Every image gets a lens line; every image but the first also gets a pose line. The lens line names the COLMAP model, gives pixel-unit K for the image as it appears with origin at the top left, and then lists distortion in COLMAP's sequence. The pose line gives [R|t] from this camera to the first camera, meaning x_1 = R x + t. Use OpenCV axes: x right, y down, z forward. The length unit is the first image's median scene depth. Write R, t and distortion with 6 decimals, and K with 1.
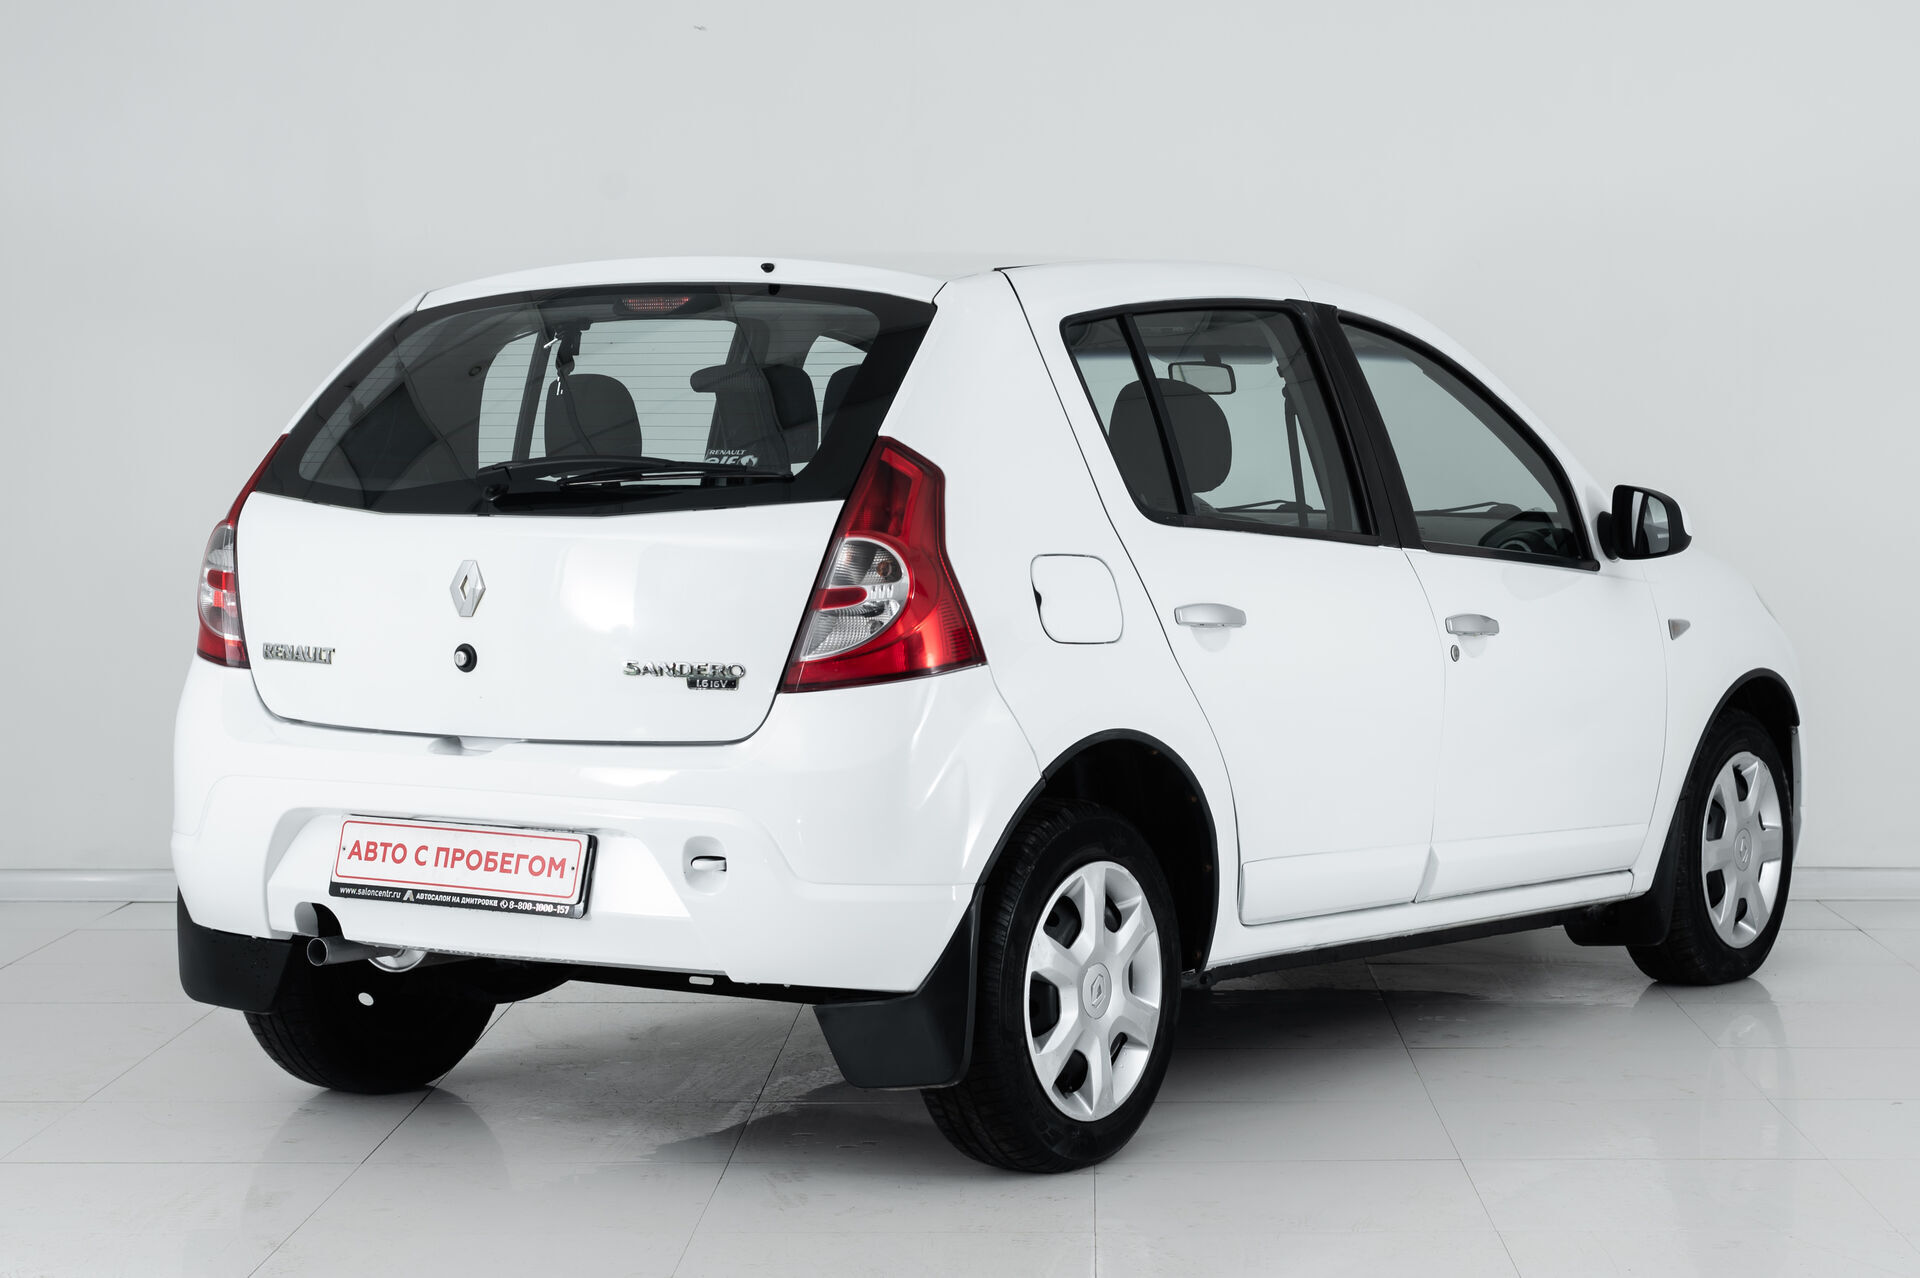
lens RADIAL K [[3019.9, 0, 960.0], [0, 3019.9, 639.0], [0, 0, 1]] dist [-0.019521, -0.025708]
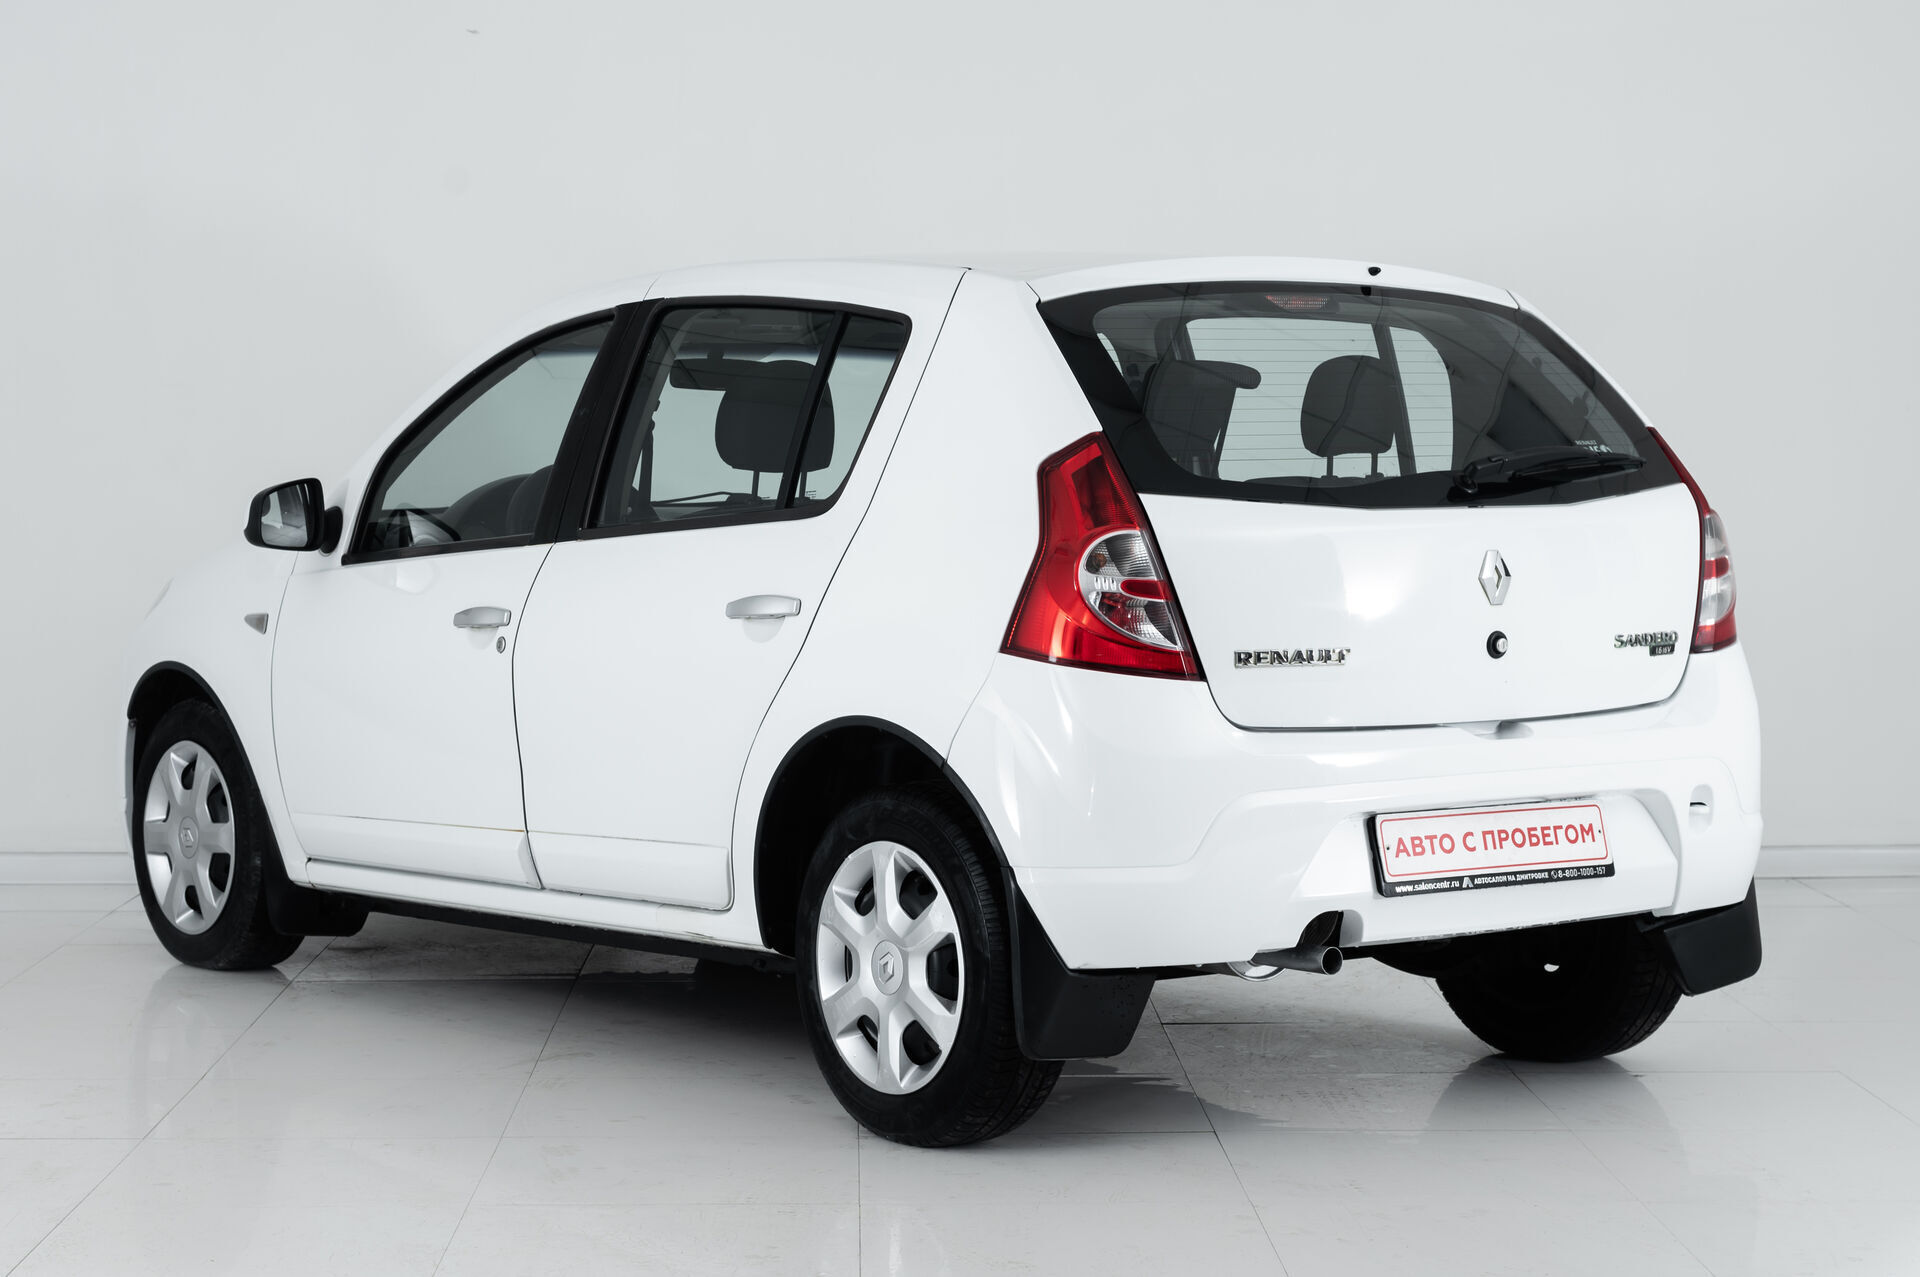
lens RADIAL K [[3019.9, 0, 960.0], [0, 3019.9, 638.5], [0, 0, 1]] dist [-0.019521, -0.025708]
pose [[0.574974, -0.061874, 0.815828, -1.110273], [0.059956, 0.997642, 0.033408, -0.041392], [-0.815972, 0.029706, 0.577328, 0.552054]]
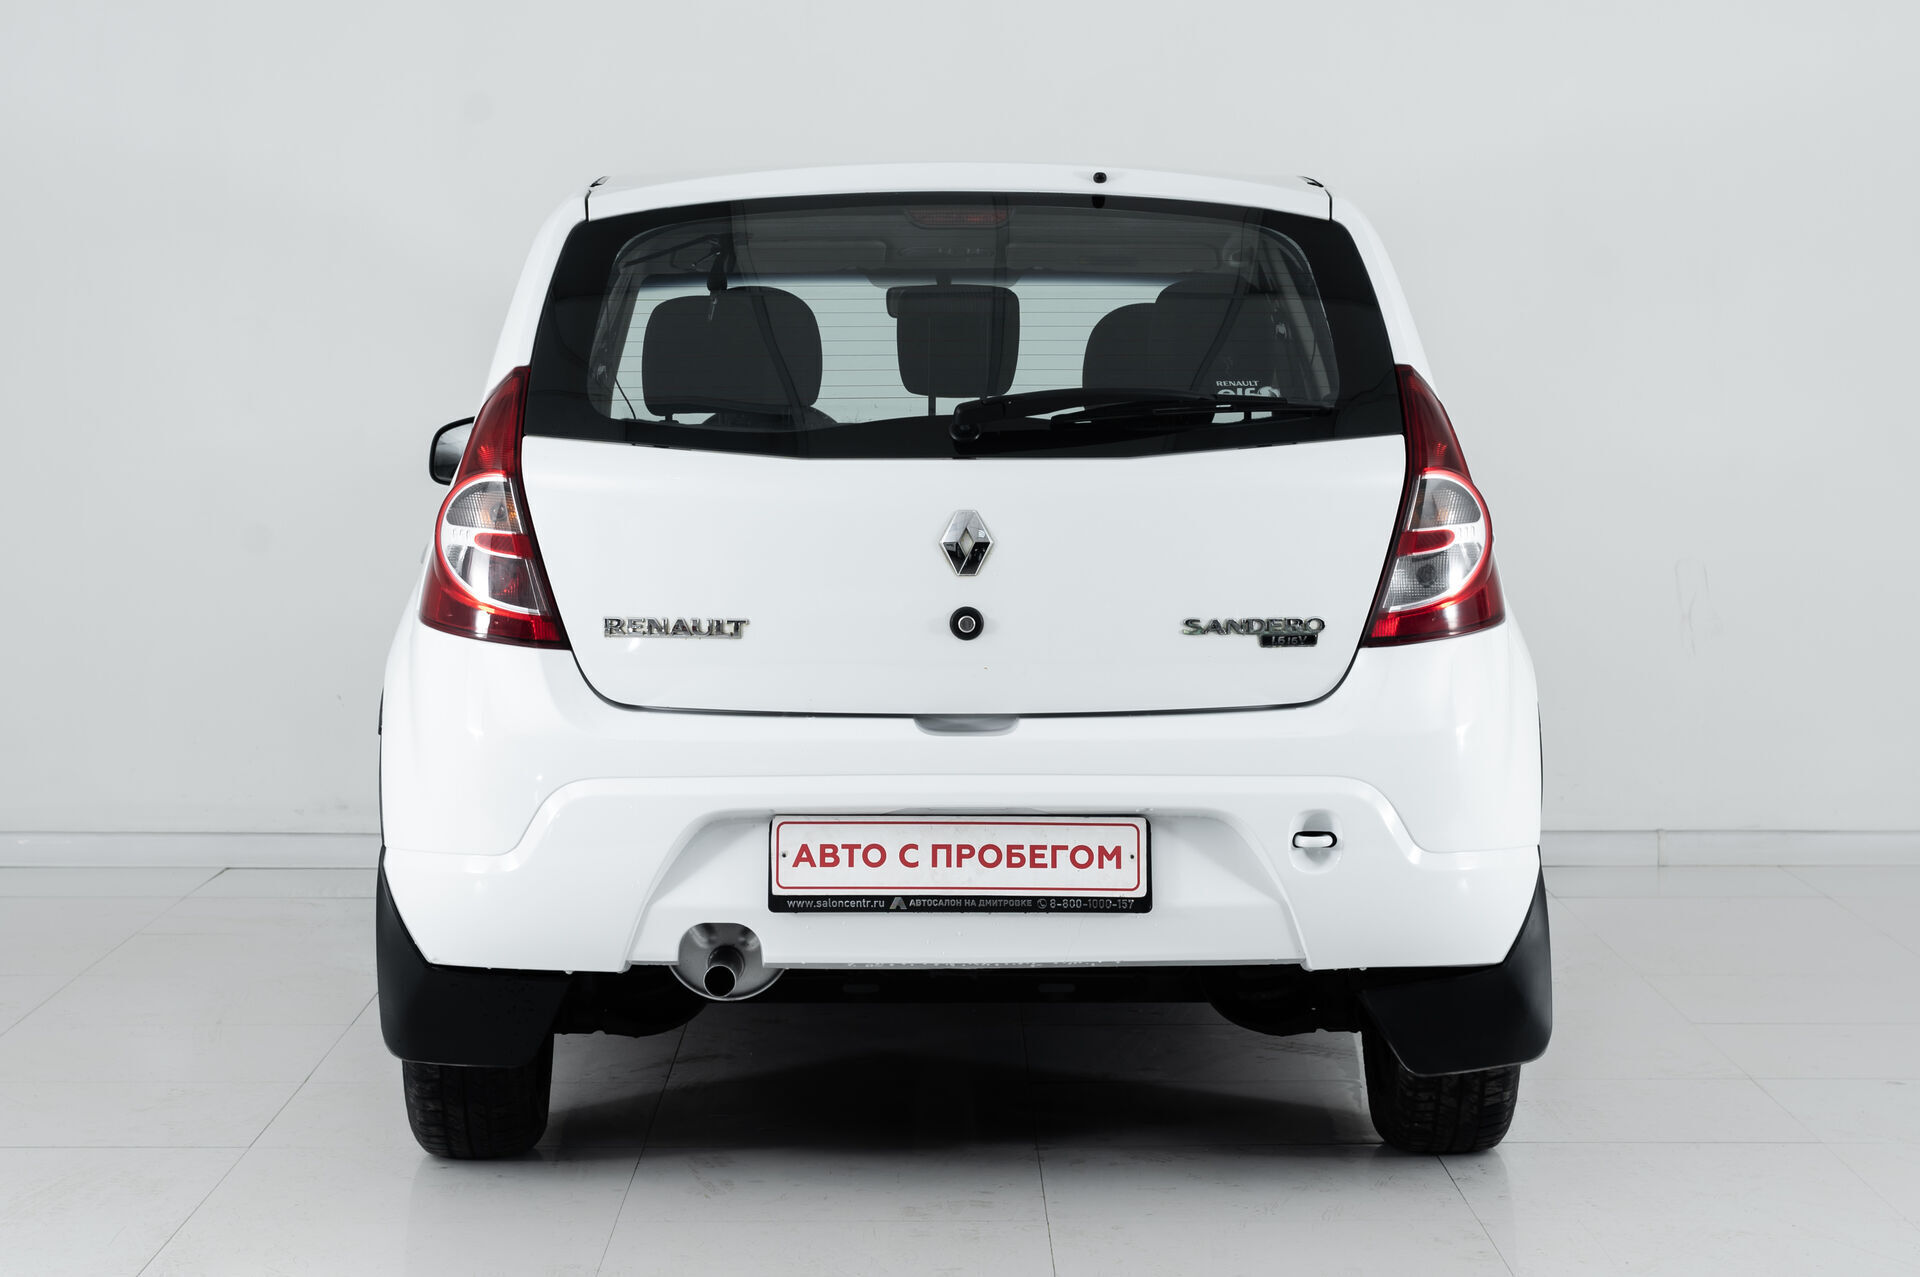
lens RADIAL K [[3019.9, 0, 960.0], [0, 3019.9, 638.5], [0, 0, 1]] dist [-0.019521, -0.025708]
pose [[0.904579, -0.045440, 0.423877, -0.531017], [0.034076, 0.998829, 0.034355, -0.019328], [-0.424941, -0.016633, 0.905068, 0.217330]]
